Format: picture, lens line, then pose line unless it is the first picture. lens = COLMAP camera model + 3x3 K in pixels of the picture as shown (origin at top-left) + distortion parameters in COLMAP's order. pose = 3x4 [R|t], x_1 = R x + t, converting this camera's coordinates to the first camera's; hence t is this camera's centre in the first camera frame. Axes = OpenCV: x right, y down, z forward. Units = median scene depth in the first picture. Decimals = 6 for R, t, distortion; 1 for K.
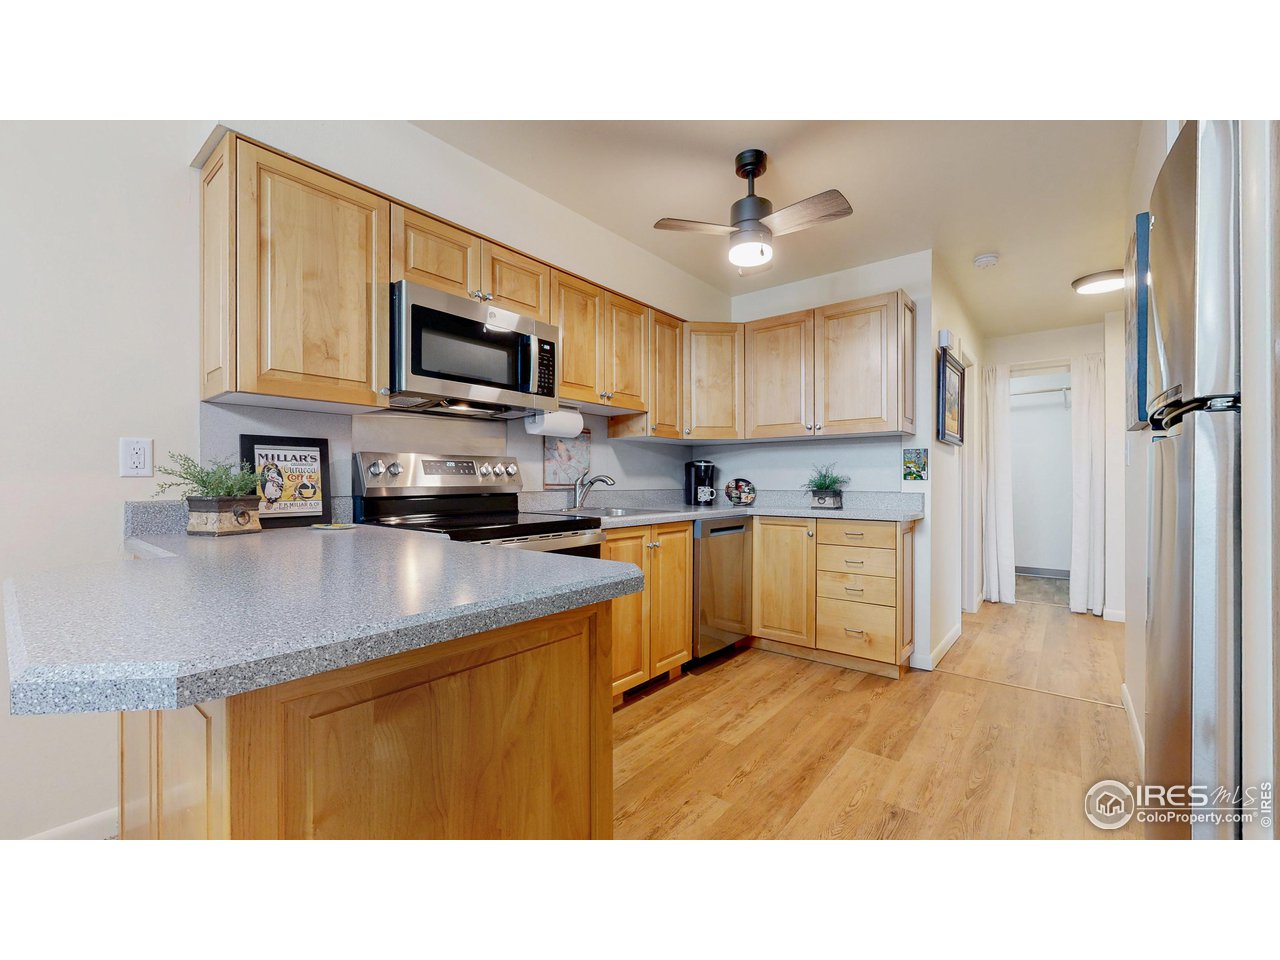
lens RADIAL K [[527.3, 0, 640.0], [0, 527.3, 482.3], [0, 0, 1]] dist [0.000638, 0.000165]
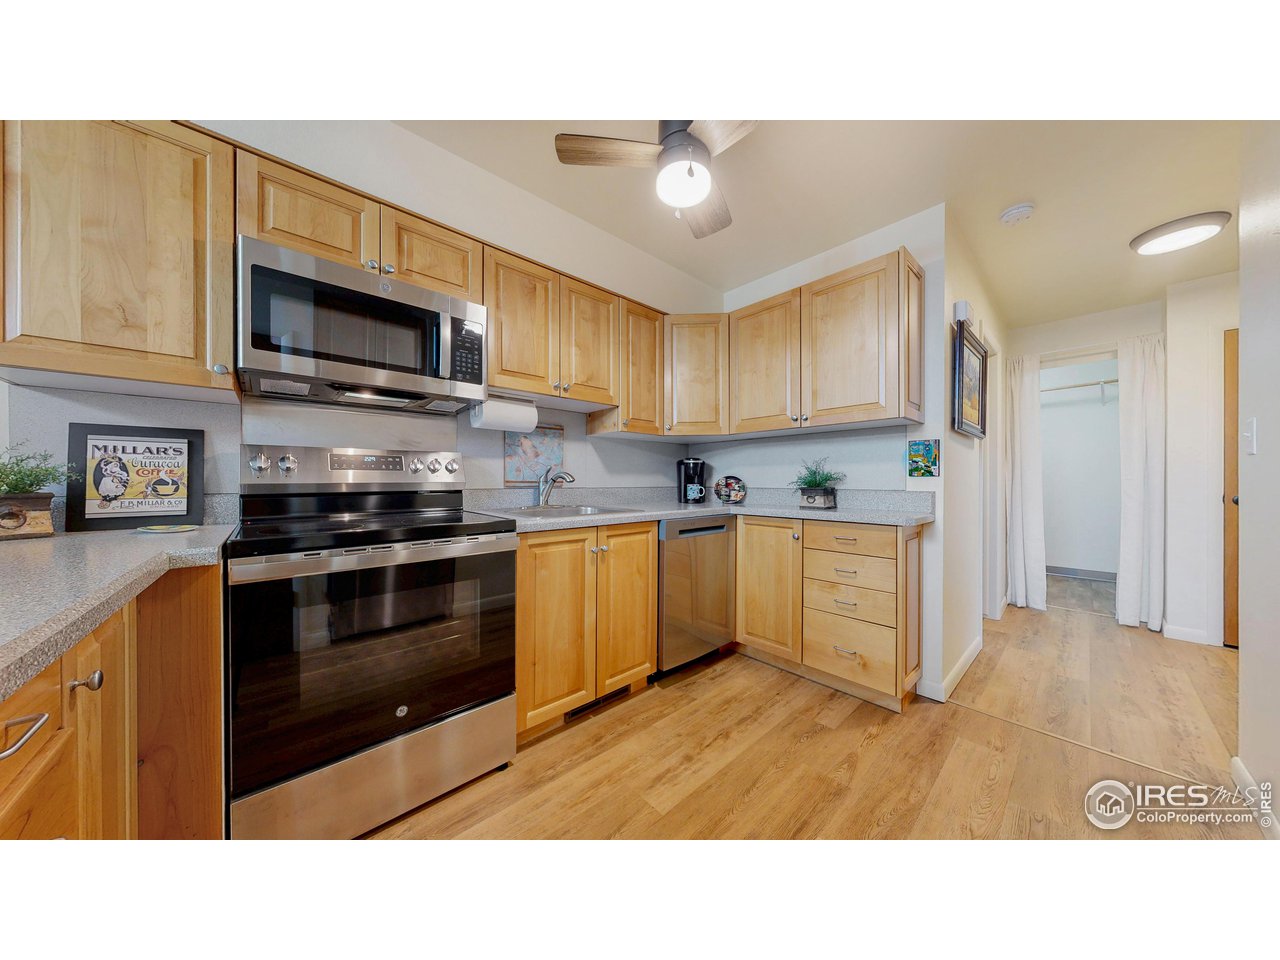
lens RADIAL K [[403.3, 0, 640.5], [0, 403.3, 481.0], [0, 0, 1]] dist [0.000944, -0.000089]
pose [[0.988374, 0.000408, -0.152043, 0.174726], [-0.000562, 0.999999, -0.000970, 0.003766], [0.152042, 0.001044, 0.988373, 0.295169]]
